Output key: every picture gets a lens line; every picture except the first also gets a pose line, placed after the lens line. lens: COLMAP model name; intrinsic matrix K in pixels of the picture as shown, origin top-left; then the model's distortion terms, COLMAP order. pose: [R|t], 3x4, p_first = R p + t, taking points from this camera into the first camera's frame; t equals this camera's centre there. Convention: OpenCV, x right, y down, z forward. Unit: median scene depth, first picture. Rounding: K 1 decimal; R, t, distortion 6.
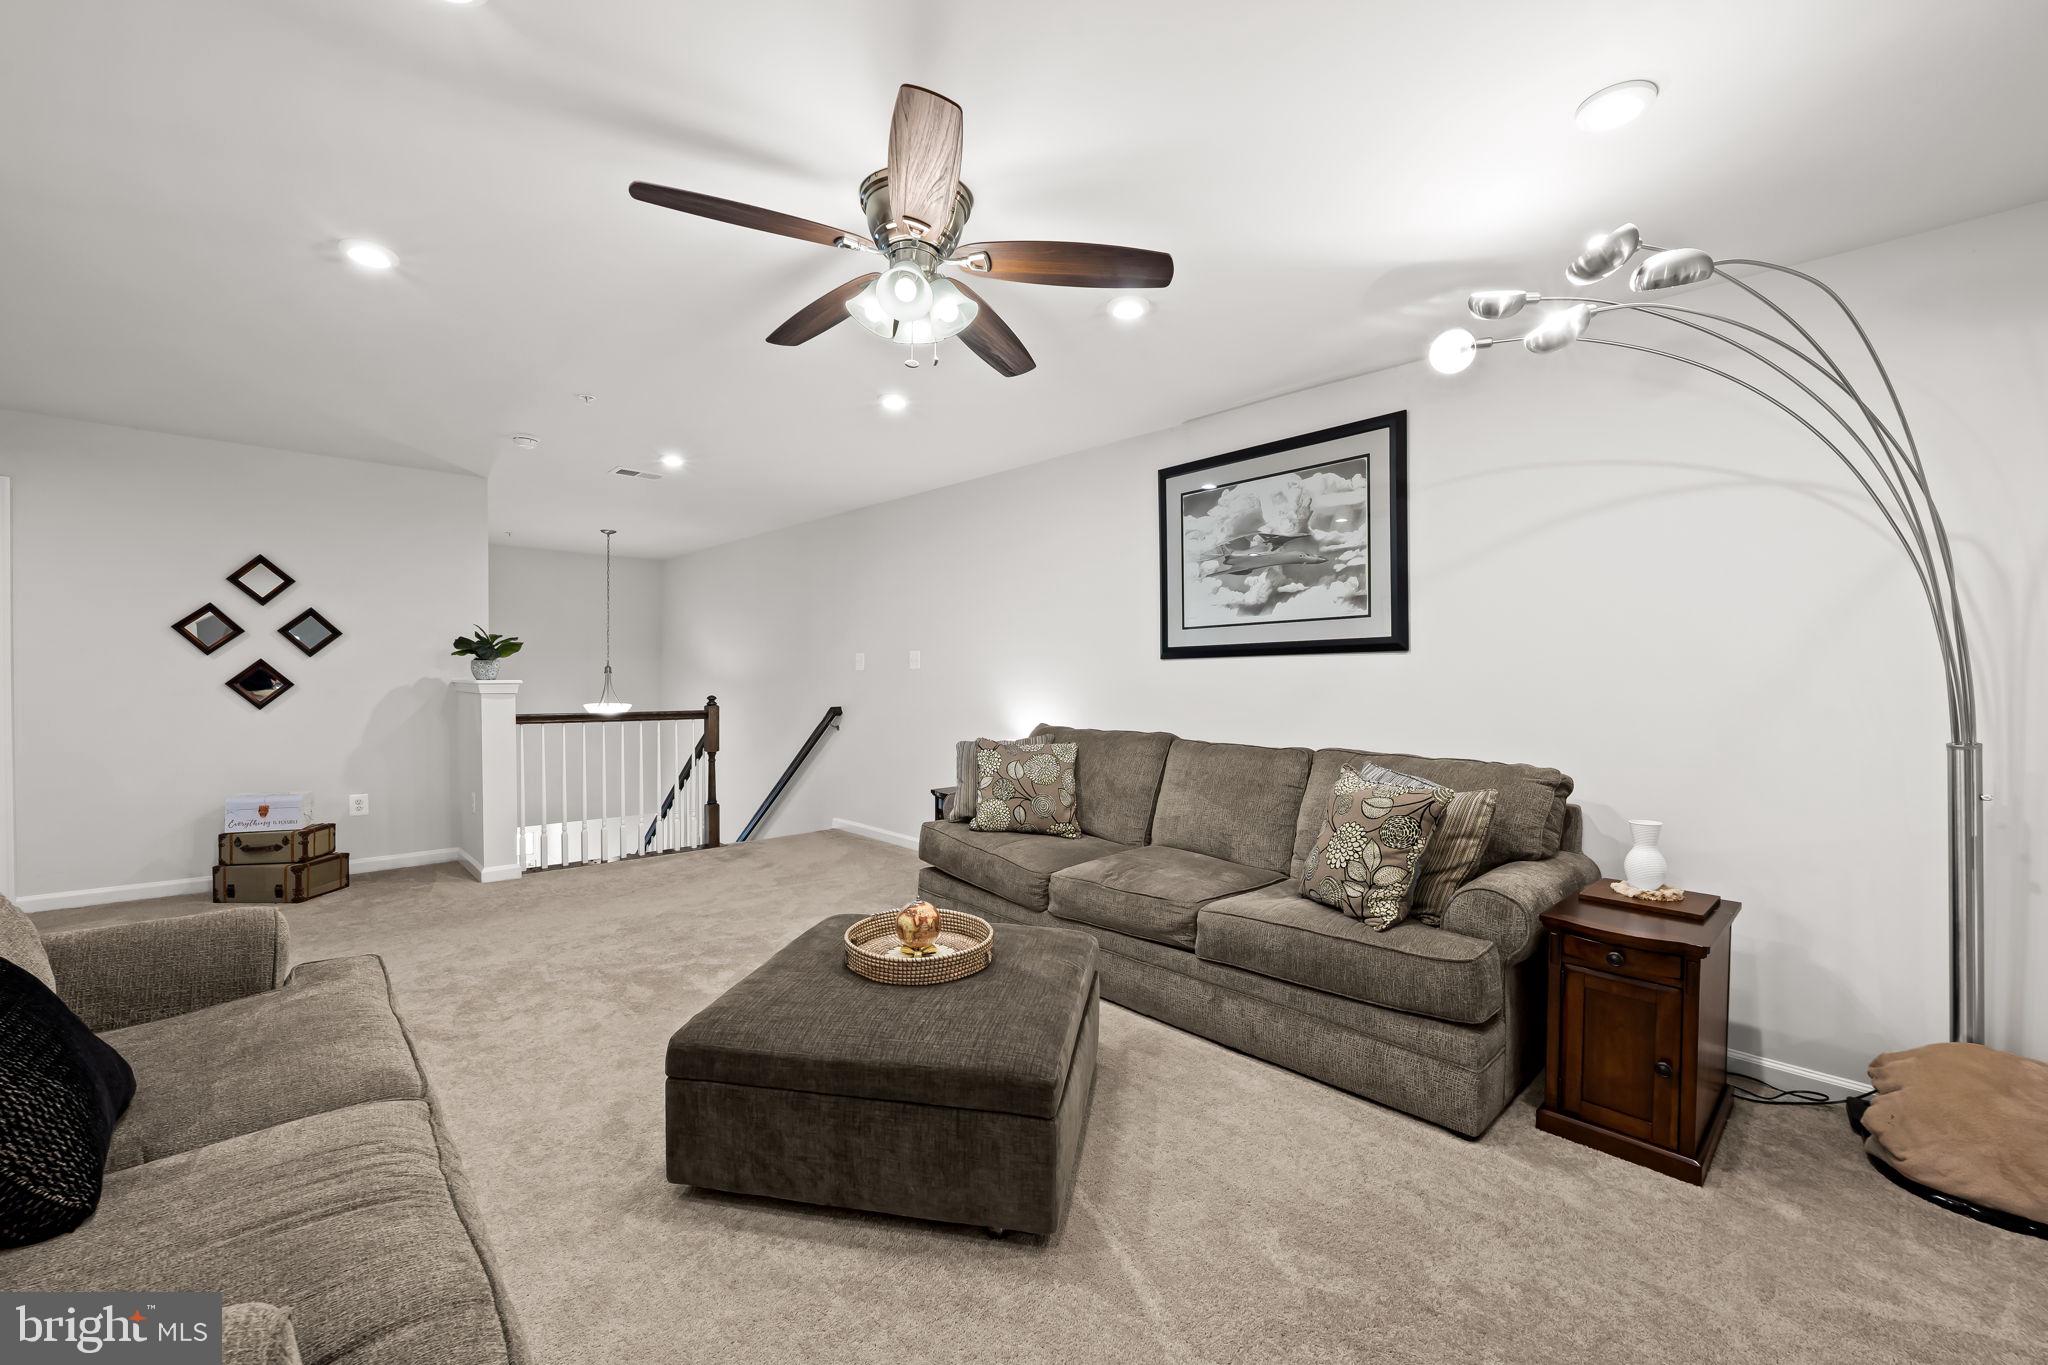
lens RADIAL K [[846.7, 0, 1030.4], [0, 846.7, 667.1], [0, 0, 1]] dist [-0.004001, -0.000157]
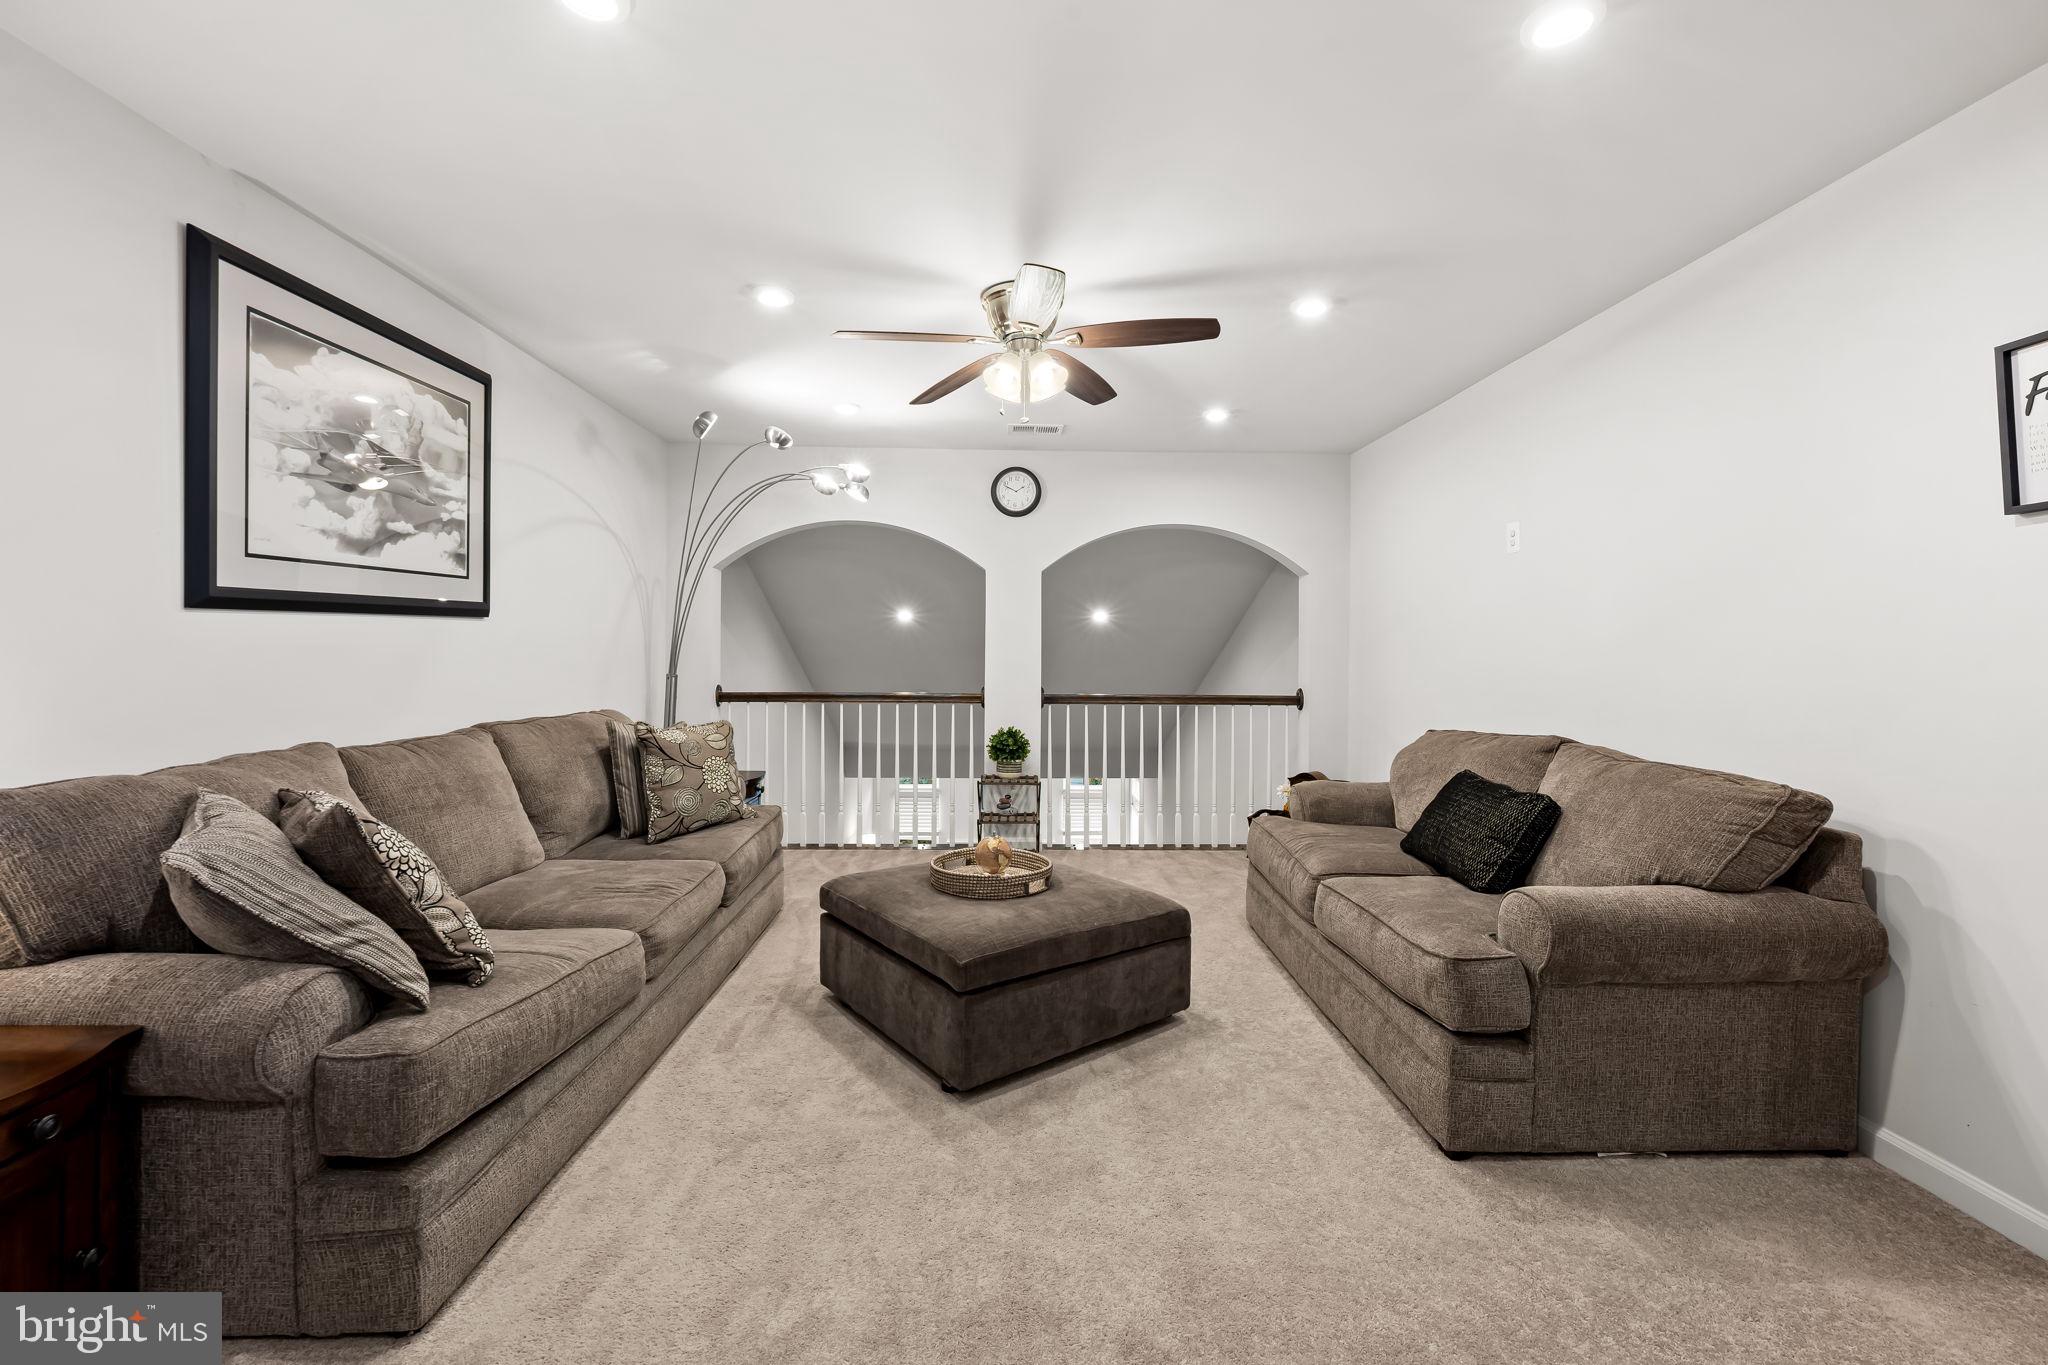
lens RADIAL K [[846.7, 0, 1030.4], [0, 846.7, 667.1], [0, 0, 1]] dist [-0.004001, -0.000157]
pose [[-0.763608, -0.019512, 0.645385, -0.621216], [-0.008163, 0.999755, 0.020568, 0.012491], [-0.645628, 0.010438, -0.763581, 1.215313]]
